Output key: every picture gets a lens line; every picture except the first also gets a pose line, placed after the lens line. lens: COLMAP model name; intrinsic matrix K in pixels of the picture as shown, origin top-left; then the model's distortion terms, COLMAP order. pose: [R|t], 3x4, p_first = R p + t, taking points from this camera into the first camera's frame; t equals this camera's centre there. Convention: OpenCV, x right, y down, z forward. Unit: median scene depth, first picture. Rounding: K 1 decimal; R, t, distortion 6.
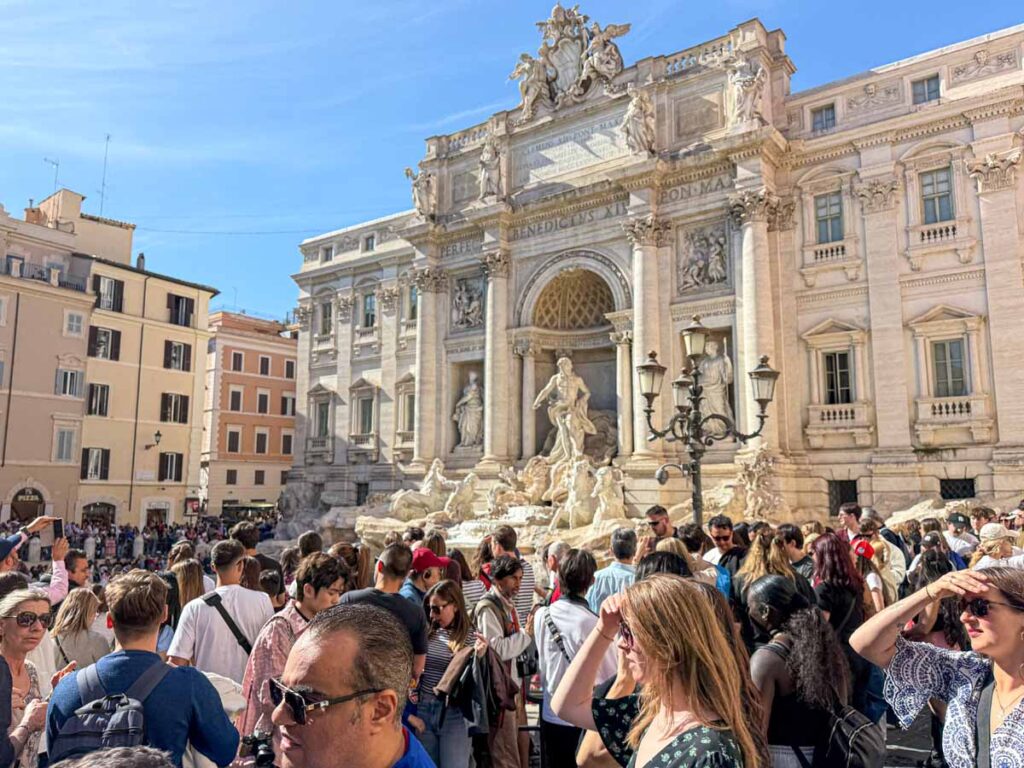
lens RADIAL K [[769.5, 0, 521.4], [0, 769.5, 383.7], [0, 0, 1]] dist [0.058860, -0.000169]
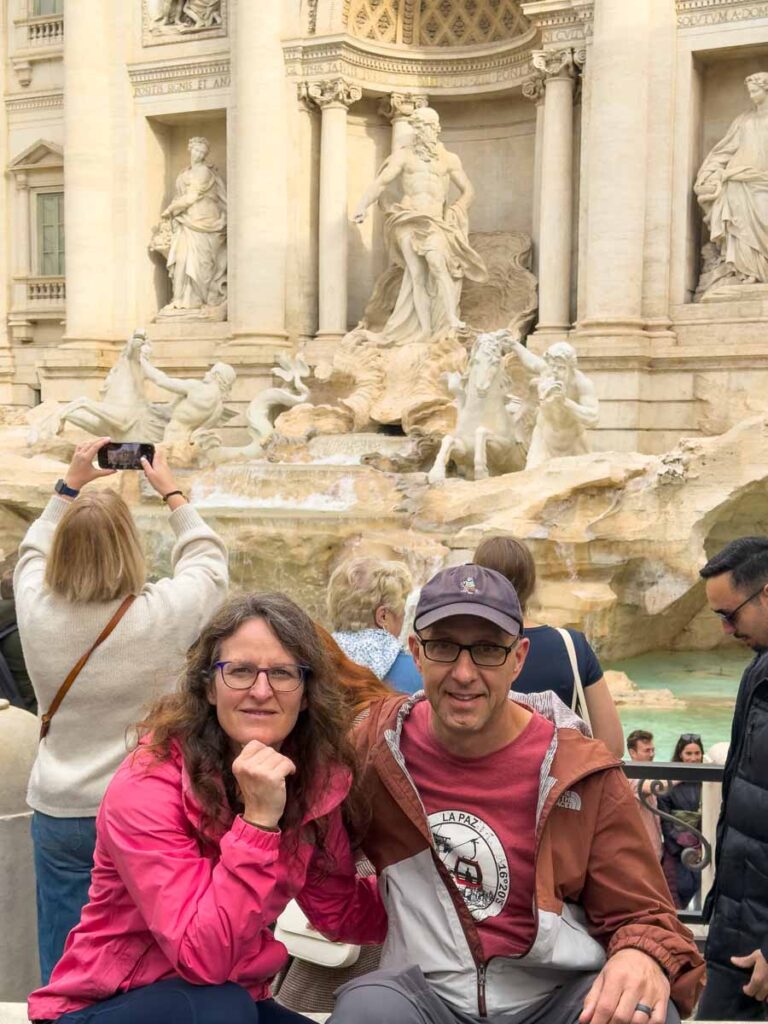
lens RADIAL K [[1415.7, 0, 384.4], [0, 1415.7, 518.0], [0, 0, 1]] dist [0.071395, 0.000000]
pose [[0.985249, -0.002624, 0.171108, -0.102973], [-0.028901, 0.982969, 0.181487, 0.048961], [-0.168670, -0.183755, 0.968393, 0.157016]]
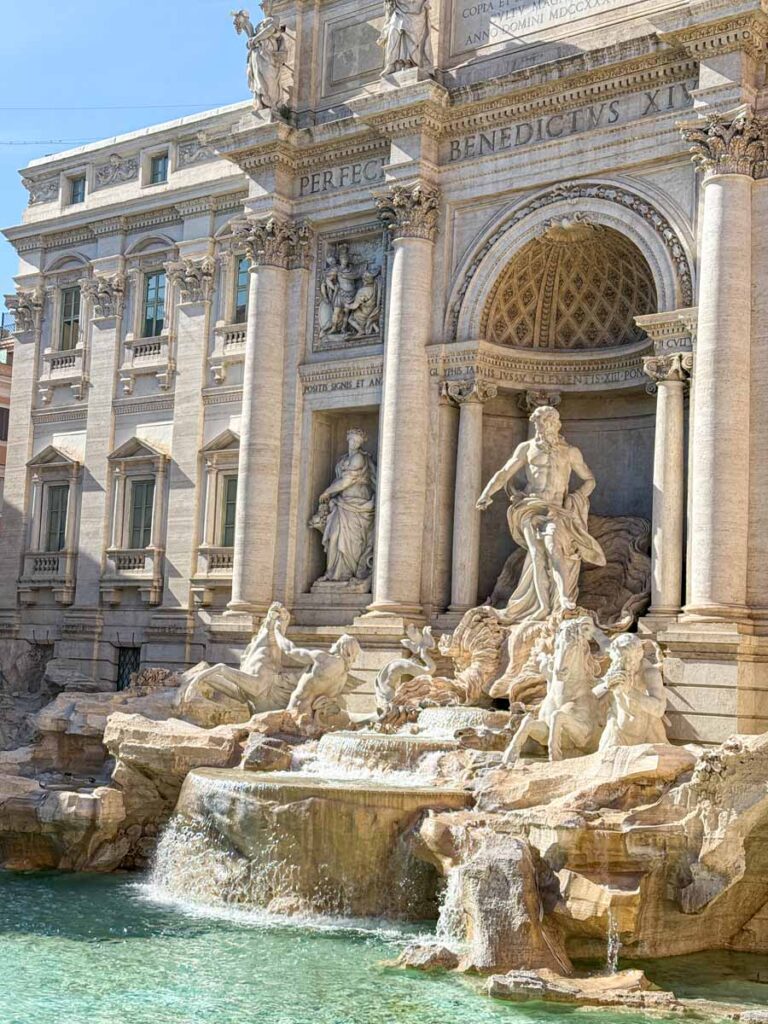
lens RADIAL K [[1415.7, 0, 381.2], [0, 1415.7, 514.0], [0, 0, 1]] dist [0.071395, 0.000000]
pose [[0.998340, 0.039119, -0.042284, -0.006801], [-0.038104, 0.998972, 0.024537, 0.015512], [0.043201, -0.022885, 0.998804, 0.099125]]
